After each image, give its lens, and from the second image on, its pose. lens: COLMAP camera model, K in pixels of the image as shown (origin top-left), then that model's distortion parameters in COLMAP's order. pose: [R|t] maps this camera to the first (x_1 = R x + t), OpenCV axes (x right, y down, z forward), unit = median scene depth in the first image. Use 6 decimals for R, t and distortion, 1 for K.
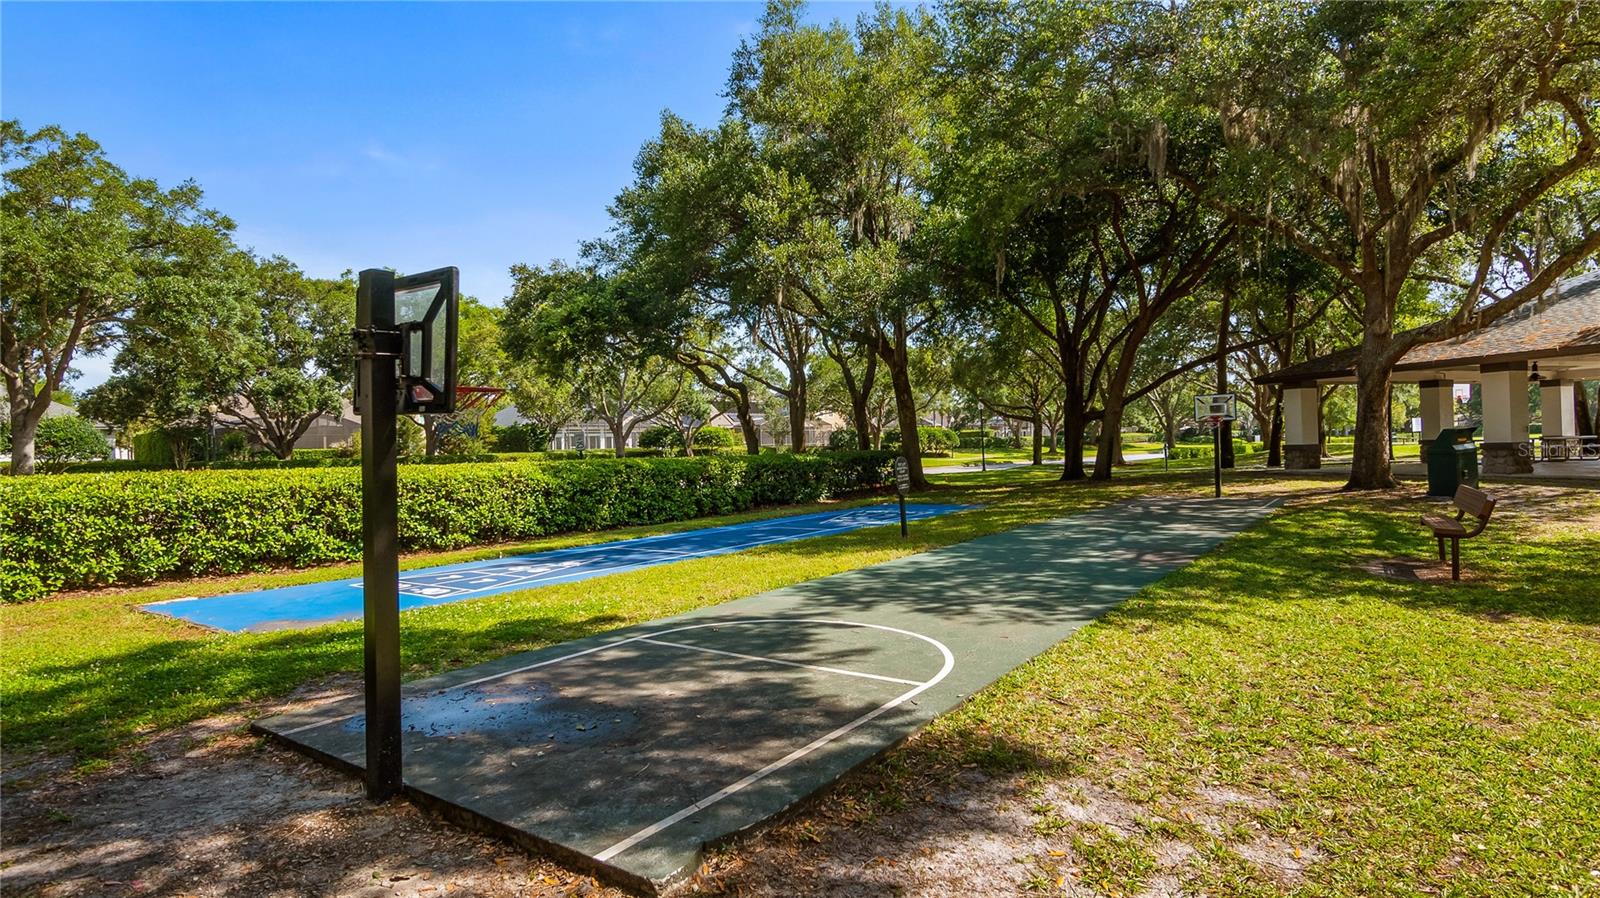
lens RADIAL K [[859.2, 0, 800.0], [0, 859.2, 449.0], [0, 0, 1]] dist [0.001569, 0.000105]
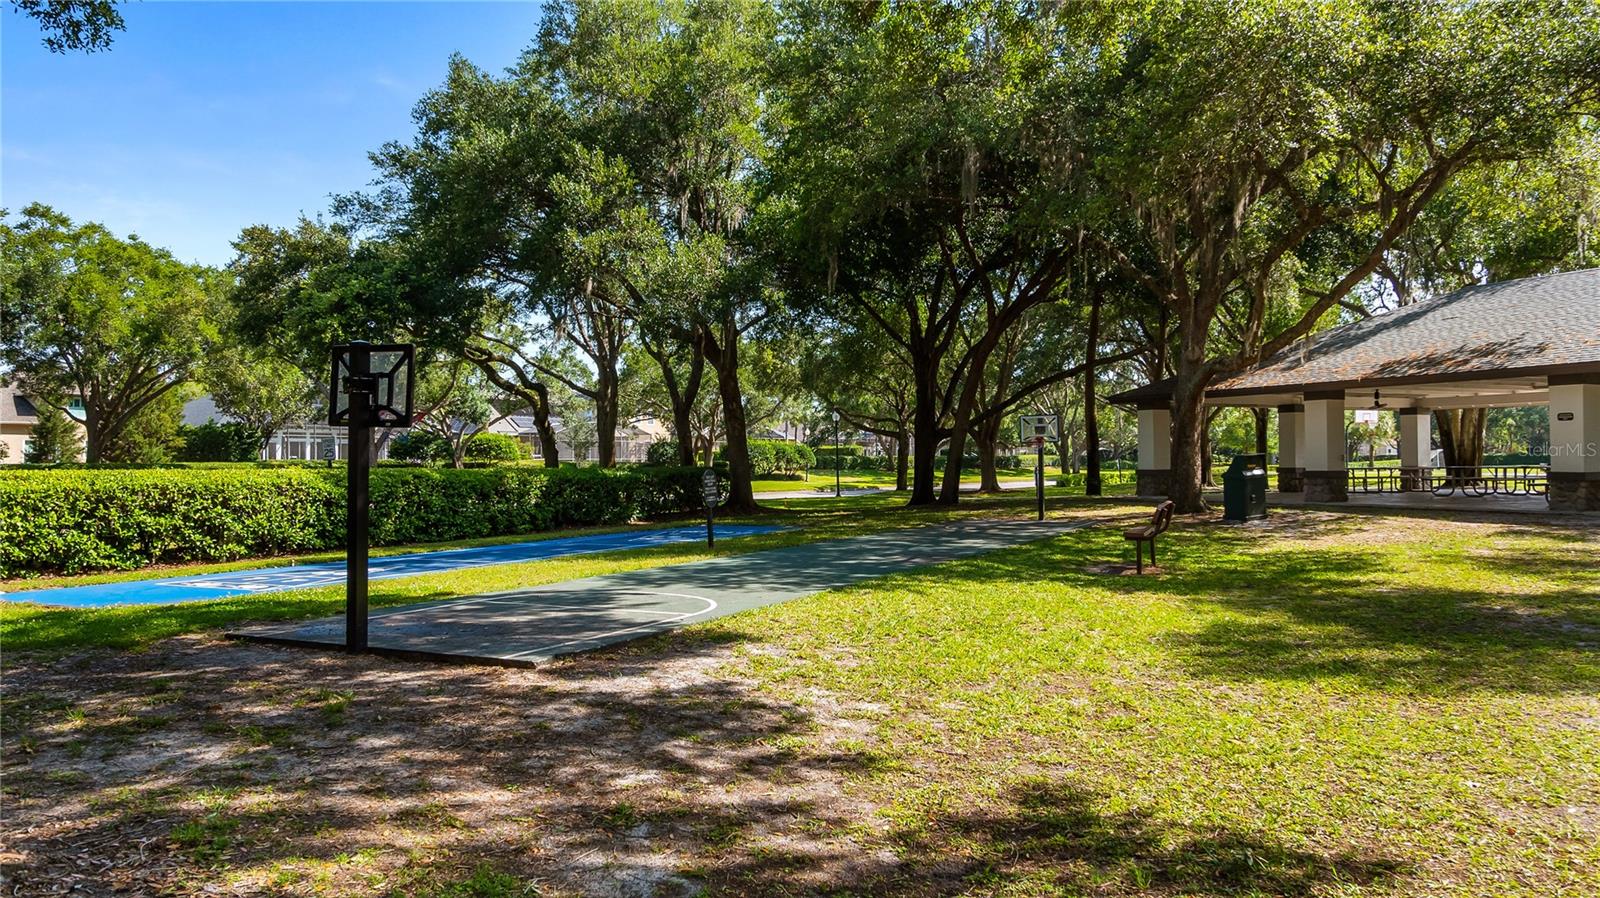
lens RADIAL K [[1264.6, 0, 823.1], [0, 1264.6, 436.3], [0, 0, 1]] dist [-0.006357, 0.012231]
pose [[0.985590, 0.024882, 0.167315, -0.001009], [-0.020289, 0.999370, -0.029104, 0.005743], [-0.167934, 0.025290, 0.985474, -0.283944]]
